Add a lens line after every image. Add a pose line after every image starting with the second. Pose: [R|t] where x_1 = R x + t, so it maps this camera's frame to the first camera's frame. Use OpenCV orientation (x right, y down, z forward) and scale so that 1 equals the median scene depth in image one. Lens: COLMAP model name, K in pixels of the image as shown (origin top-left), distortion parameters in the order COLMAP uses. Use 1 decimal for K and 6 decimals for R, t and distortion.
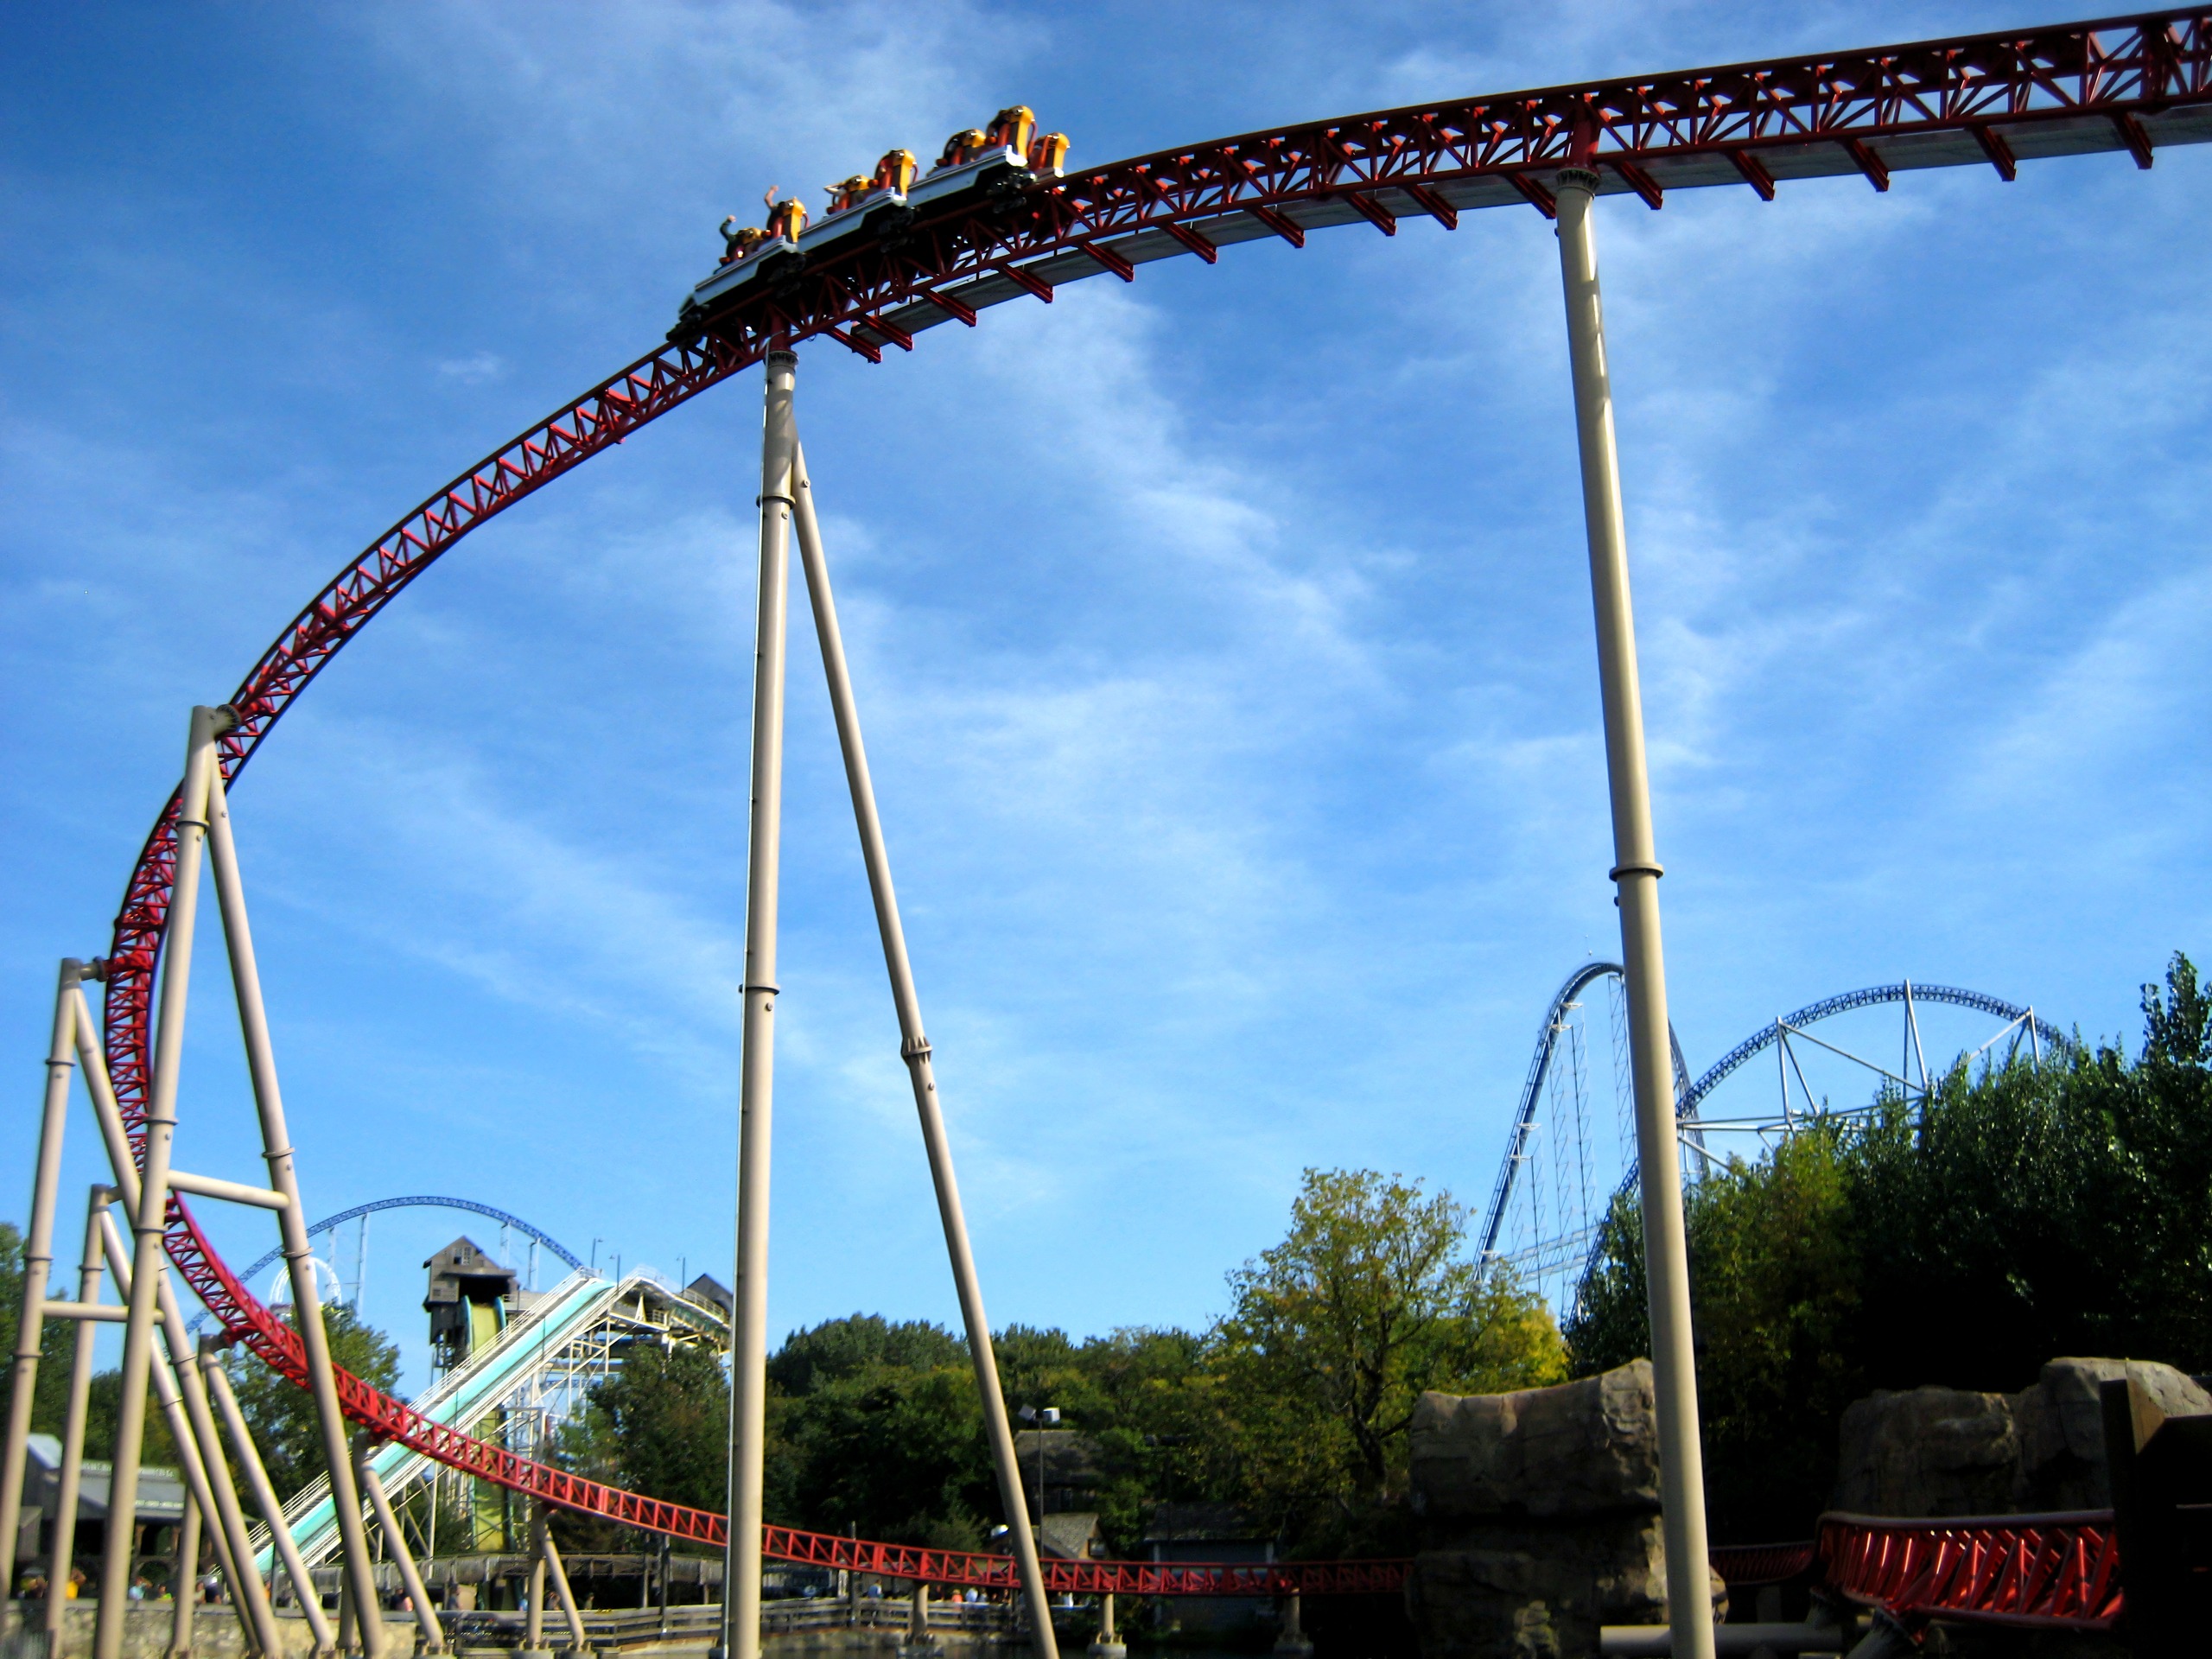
lens RADIAL K [[2319.4, 0, 1113.3], [0, 2319.4, 837.5], [0, 0, 1]] dist [-0.151866, 0.189345]
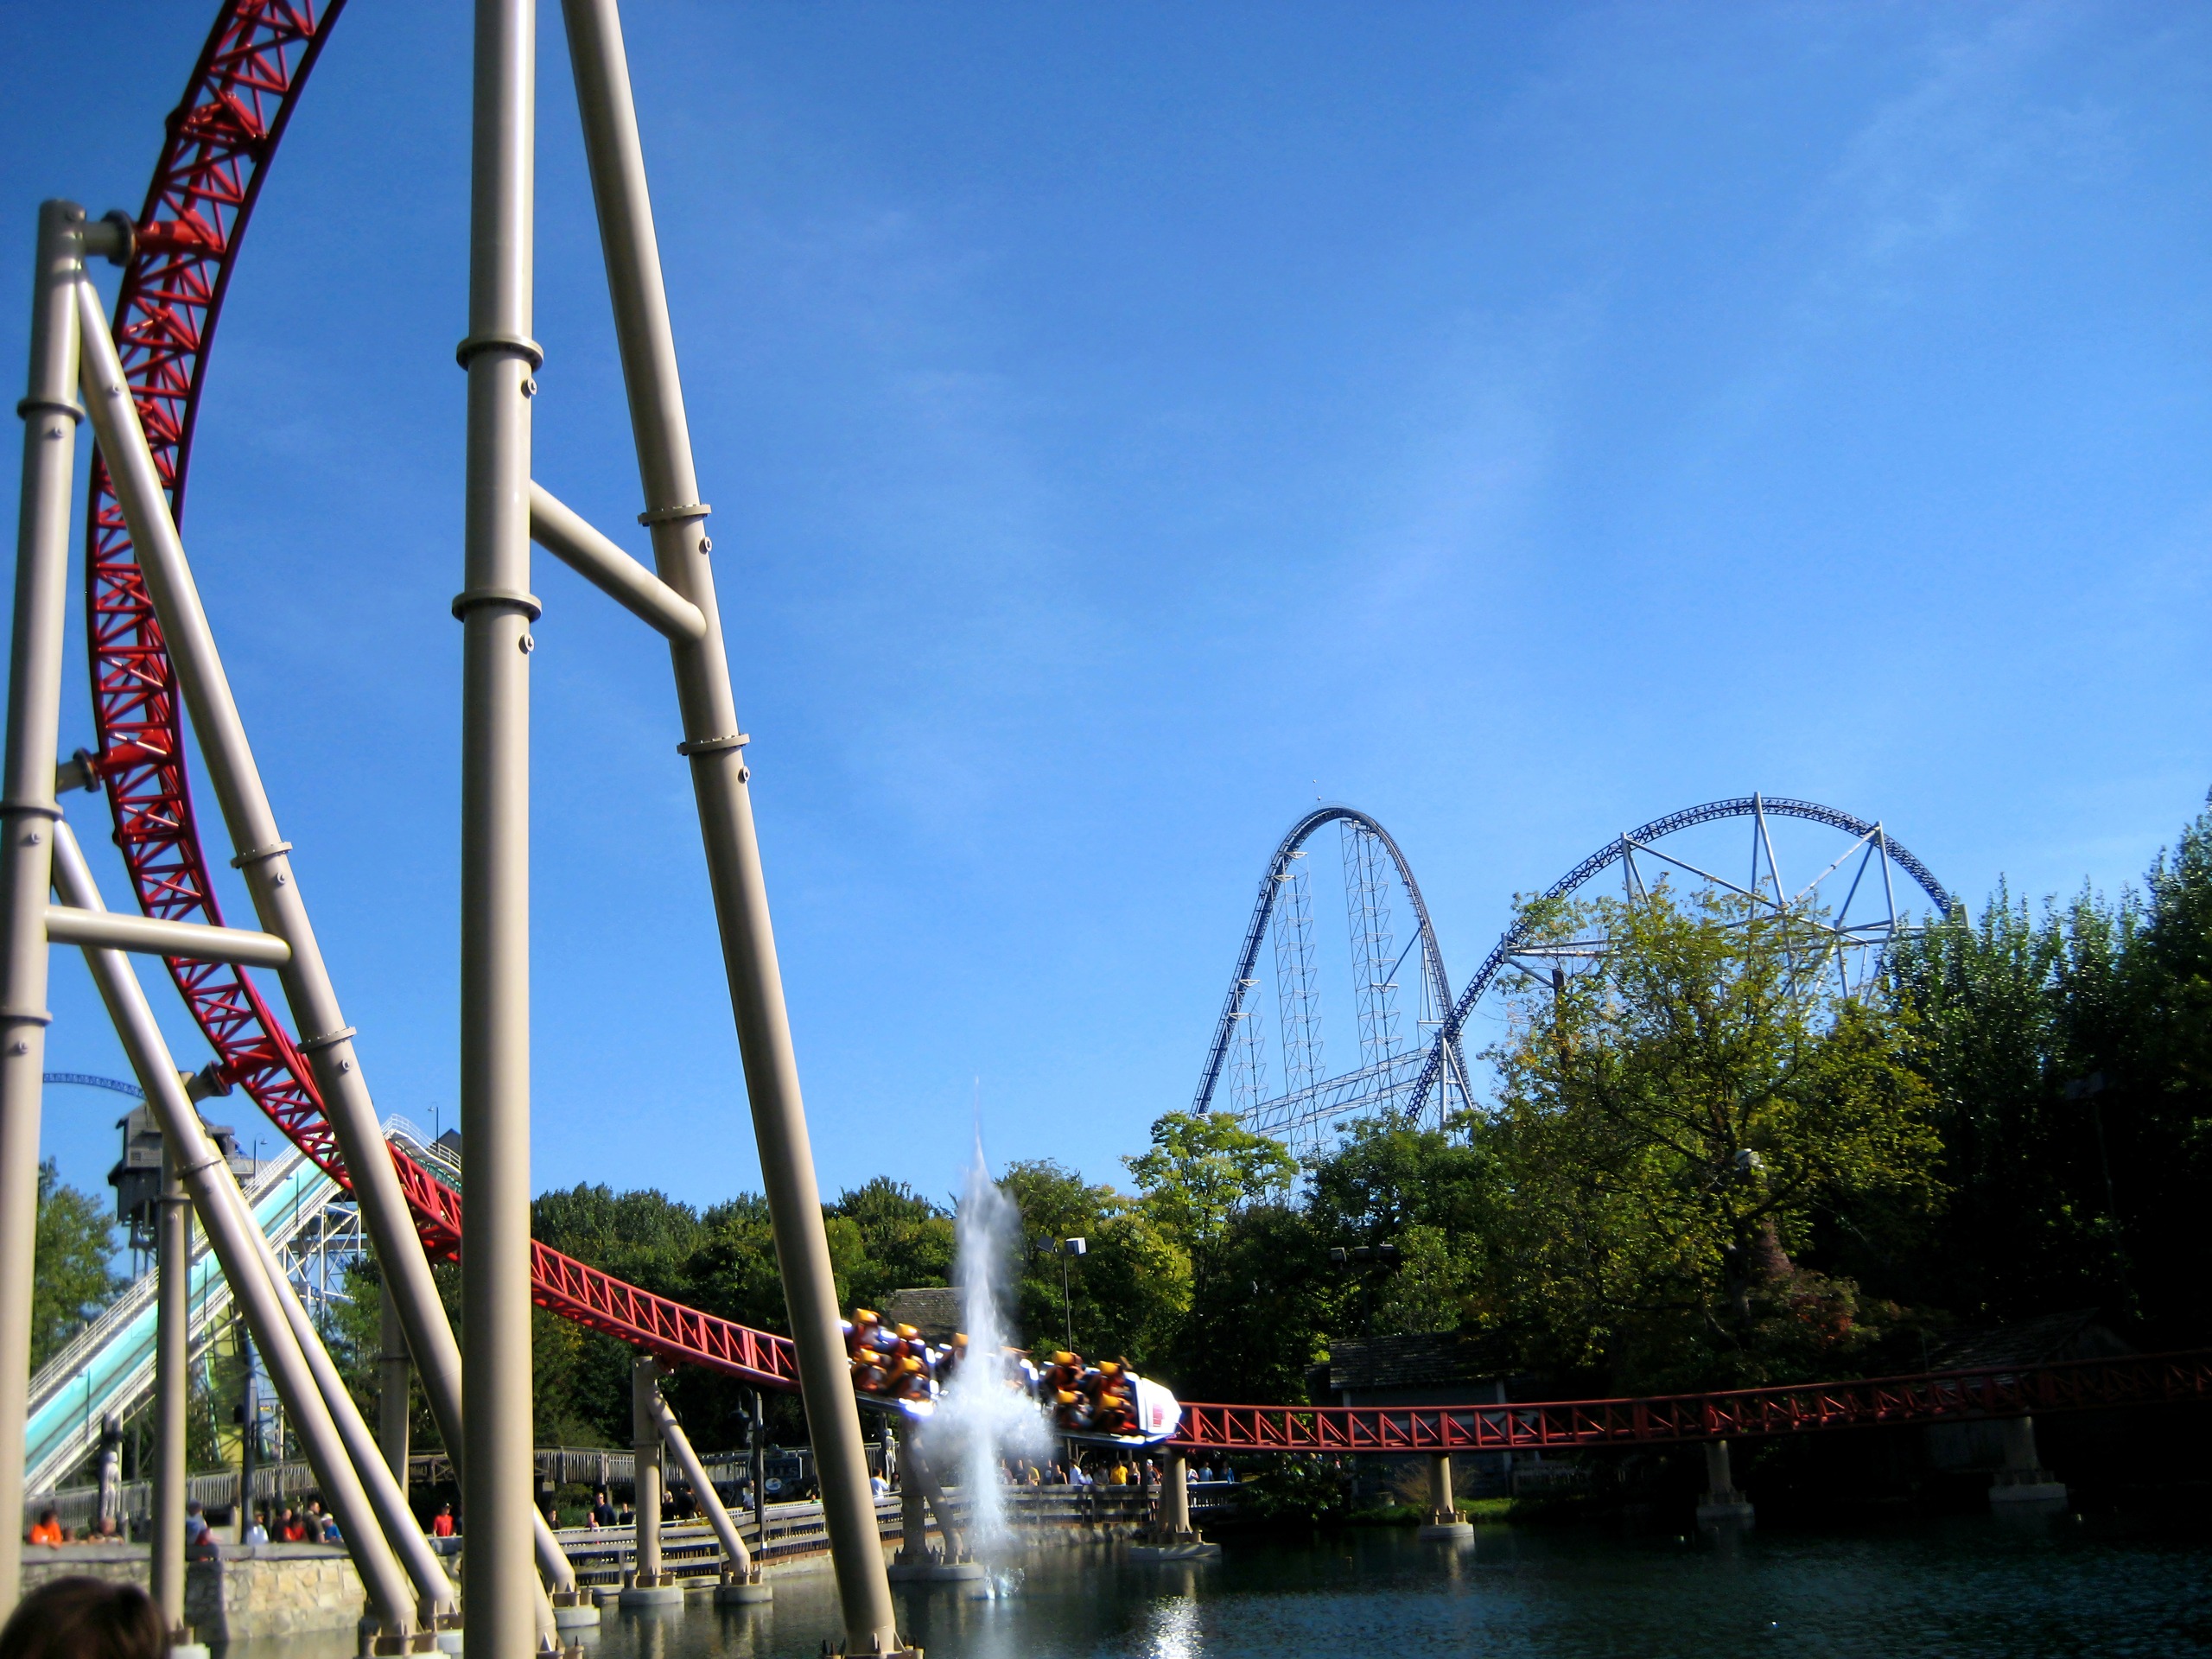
lens RADIAL K [[2355.0, 0, 1112.5], [0, 2355.0, 852.6], [0, 0, 1]] dist [-0.142534, 0.195582]
pose [[0.986519, -0.006548, 0.163513, -0.079833], [-0.002714, 0.998407, 0.056359, 0.039682], [-0.163621, -0.056043, 0.984930, 0.119974]]
